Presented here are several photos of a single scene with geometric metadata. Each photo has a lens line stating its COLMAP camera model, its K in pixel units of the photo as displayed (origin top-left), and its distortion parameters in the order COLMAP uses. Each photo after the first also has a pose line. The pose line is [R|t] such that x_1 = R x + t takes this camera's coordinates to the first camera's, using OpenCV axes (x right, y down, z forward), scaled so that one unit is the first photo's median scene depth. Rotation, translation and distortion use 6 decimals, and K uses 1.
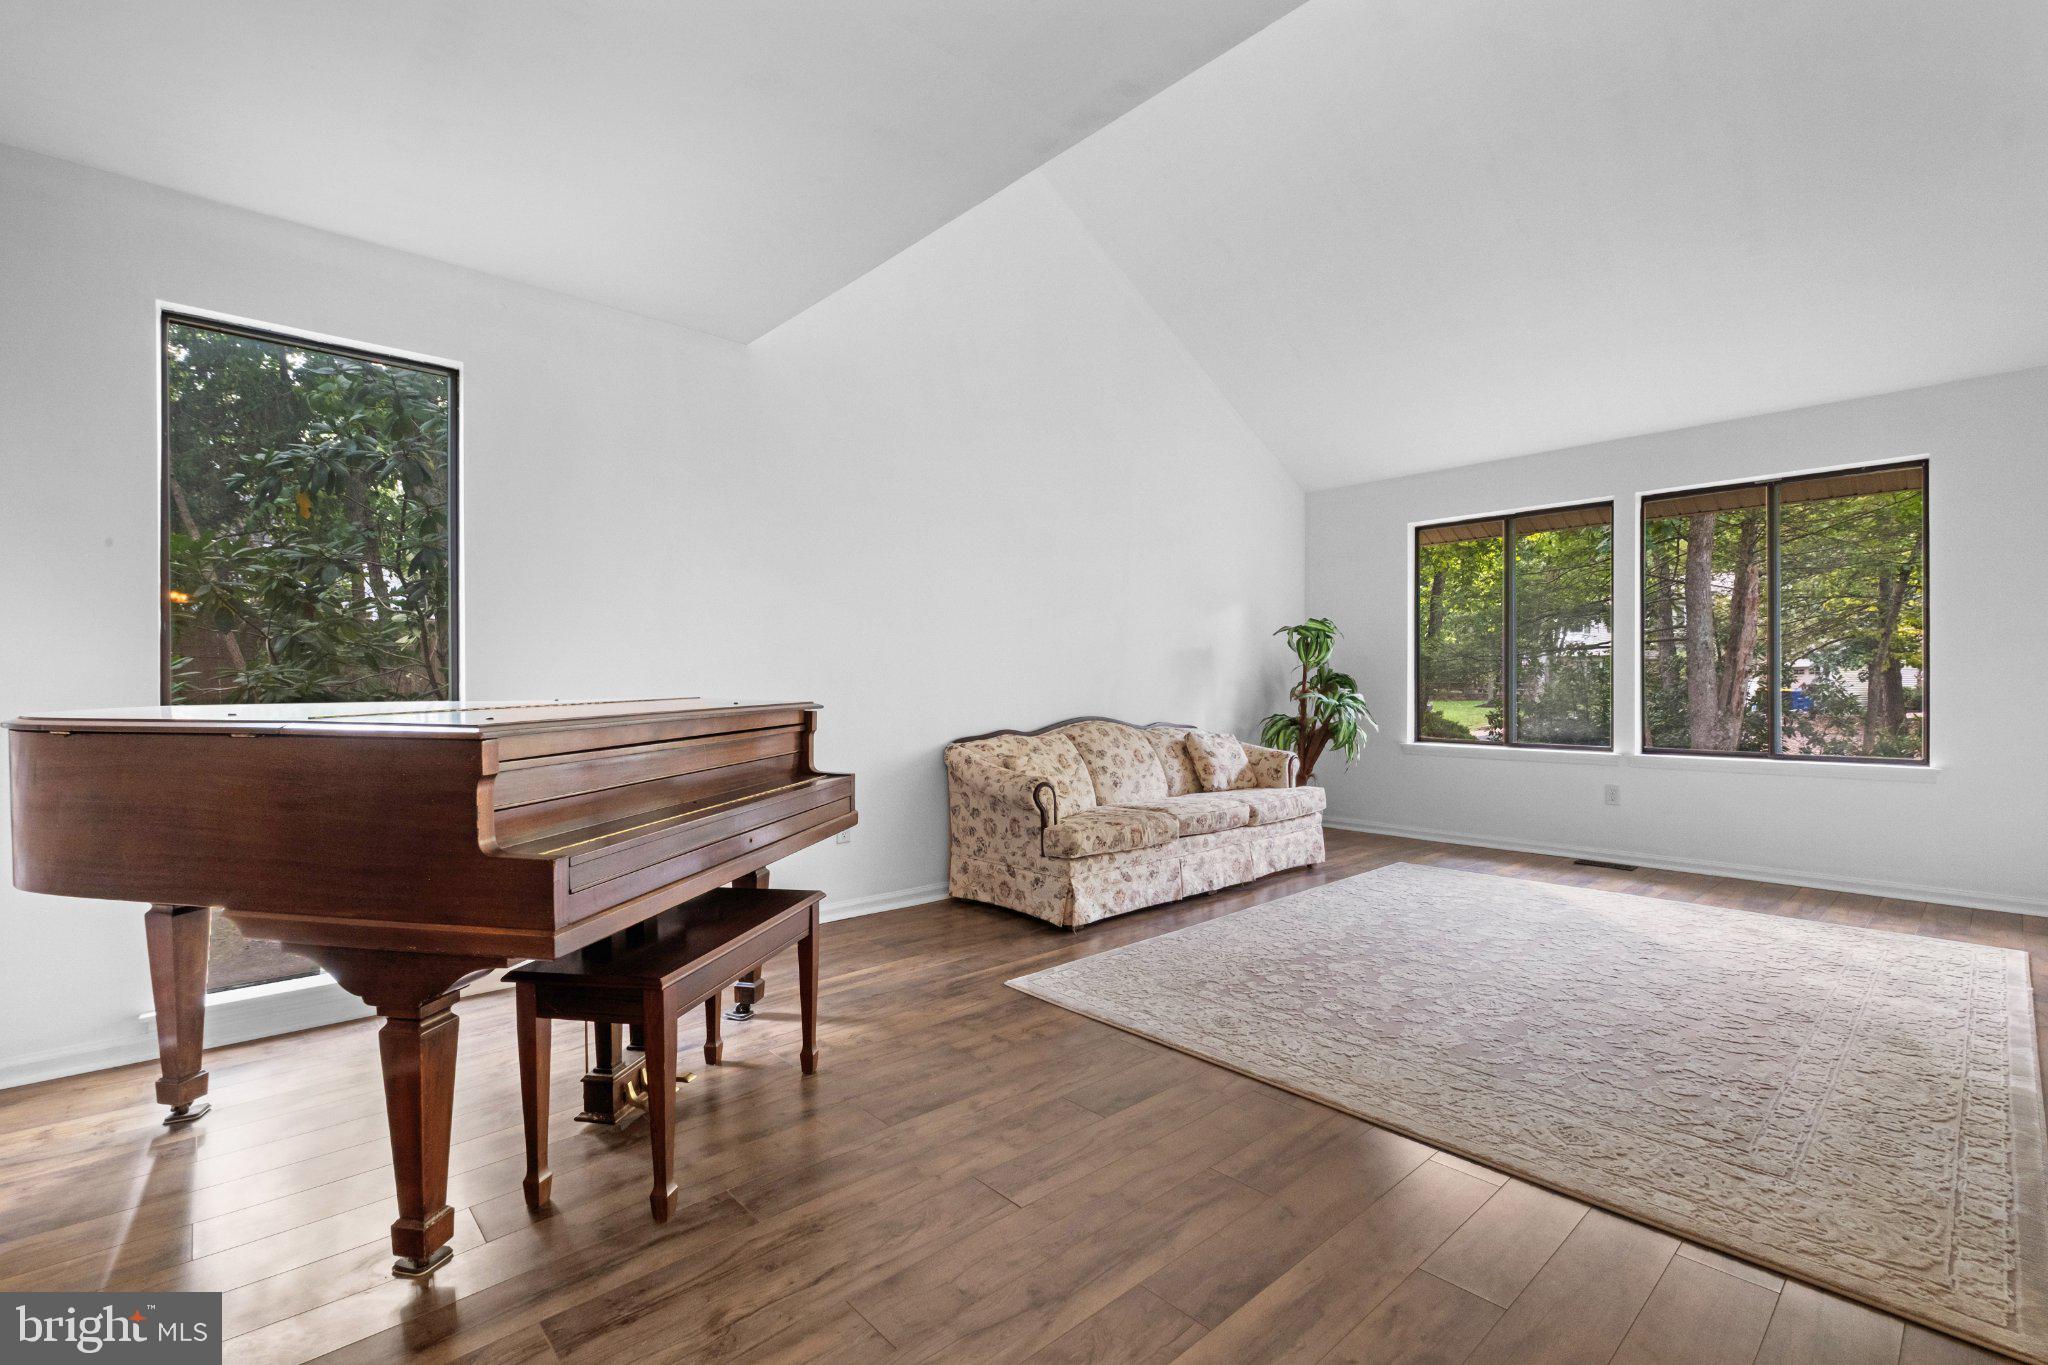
lens RADIAL K [[897.6, 0, 1017.7], [0, 897.6, 693.2], [0, 0, 1]] dist [-0.000175, 0.000098]
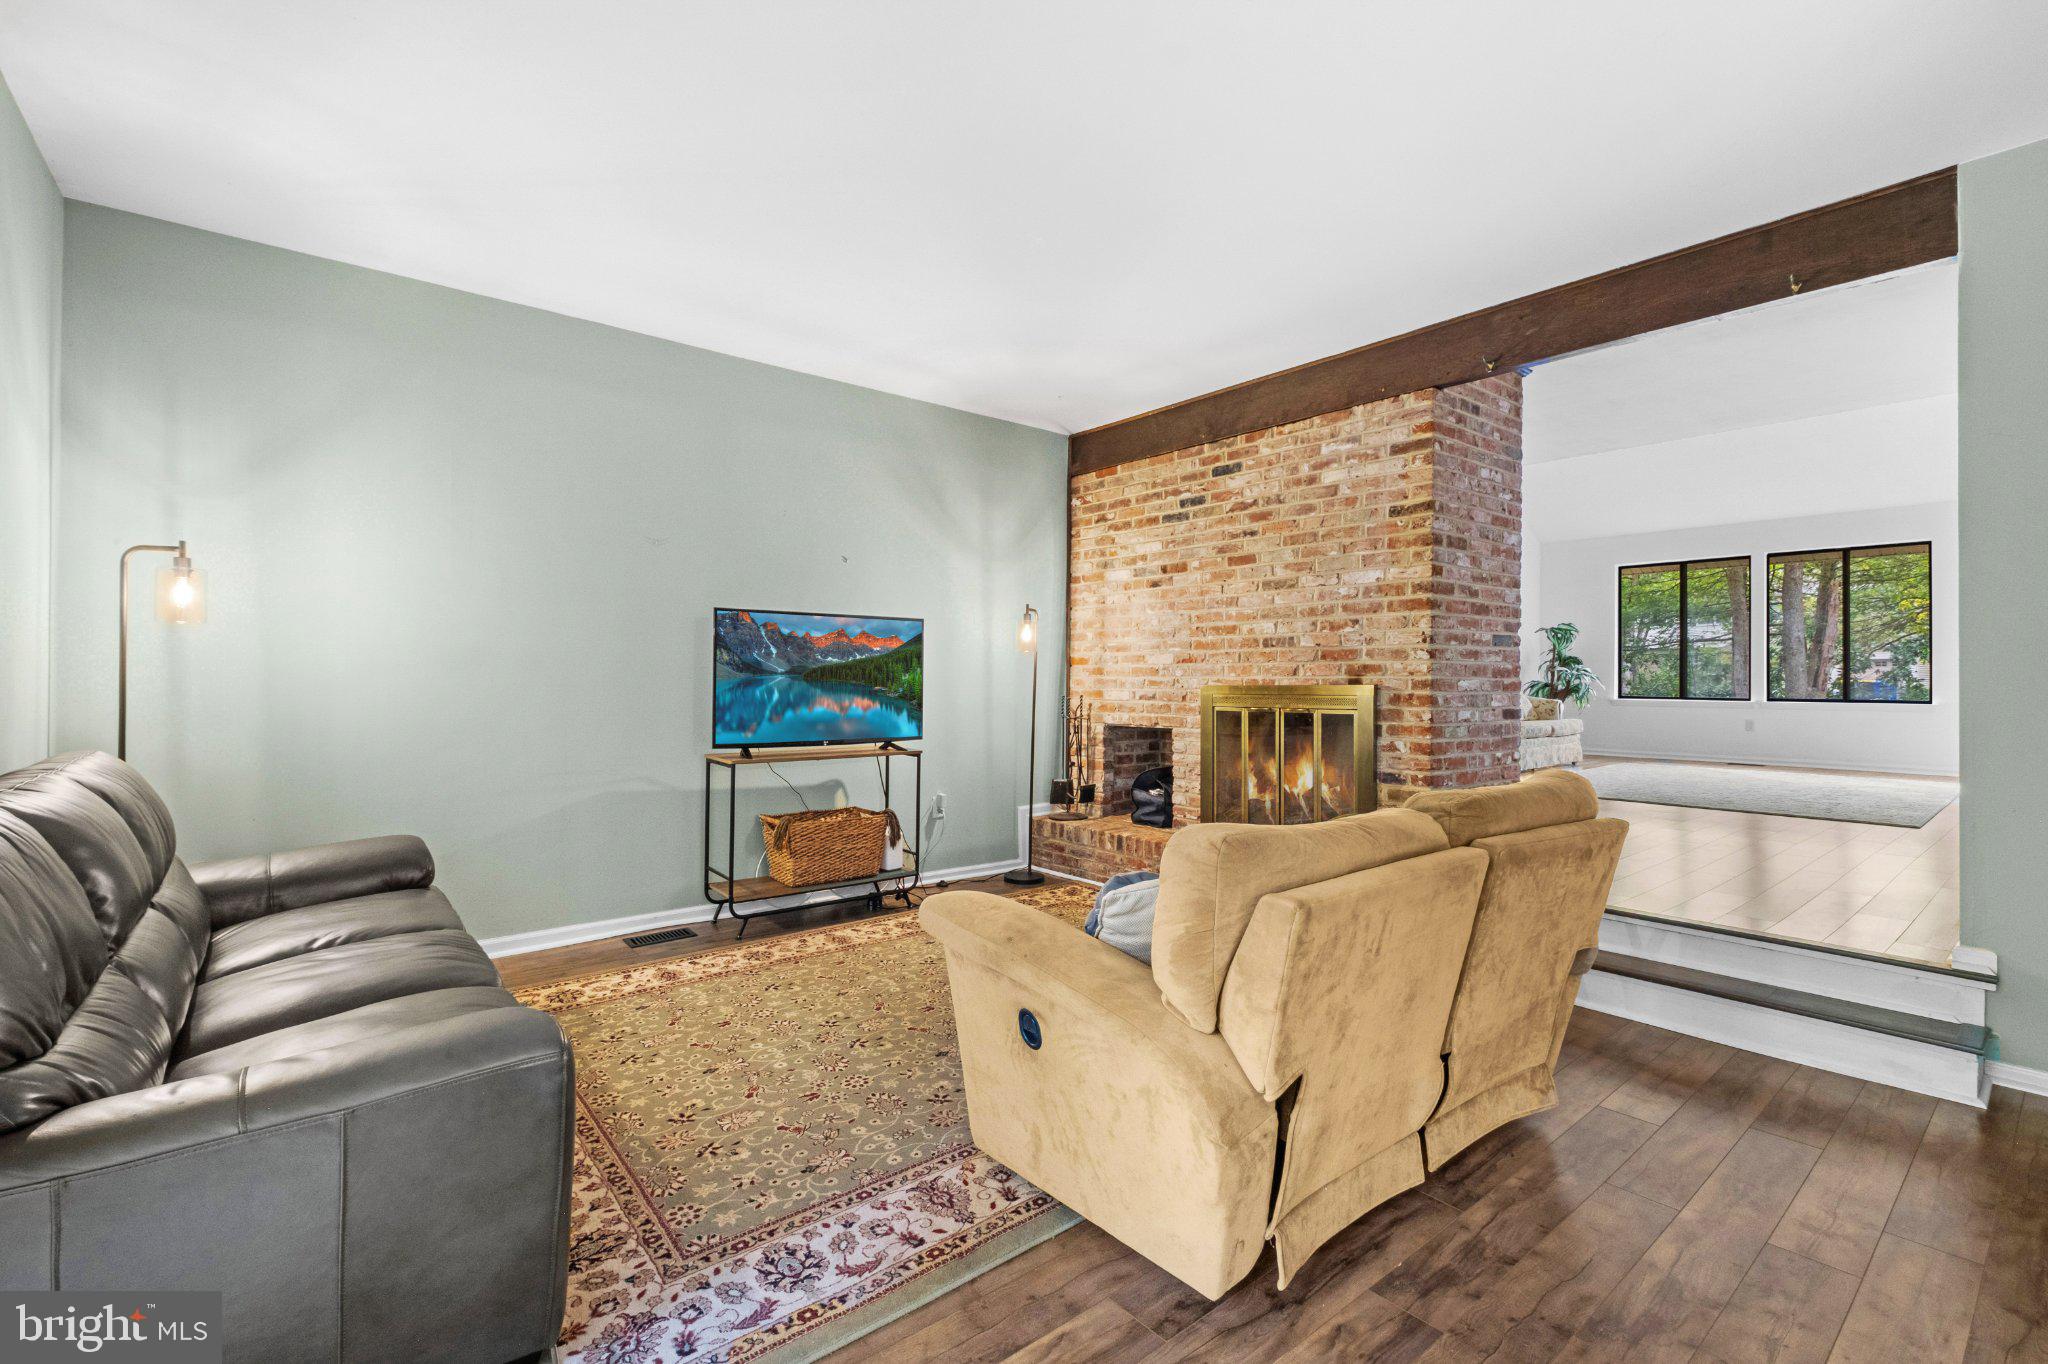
lens RADIAL K [[897.6, 0, 1032.1], [0, 897.6, 678.2], [0, 0, 1]] dist [-0.000175, 0.000098]
pose [[0.999039, 0.007313, -0.043210, -0.554179], [-0.007466, 0.999966, -0.003377, 0.031605], [0.043184, 0.003696, 0.999060, -0.678514]]
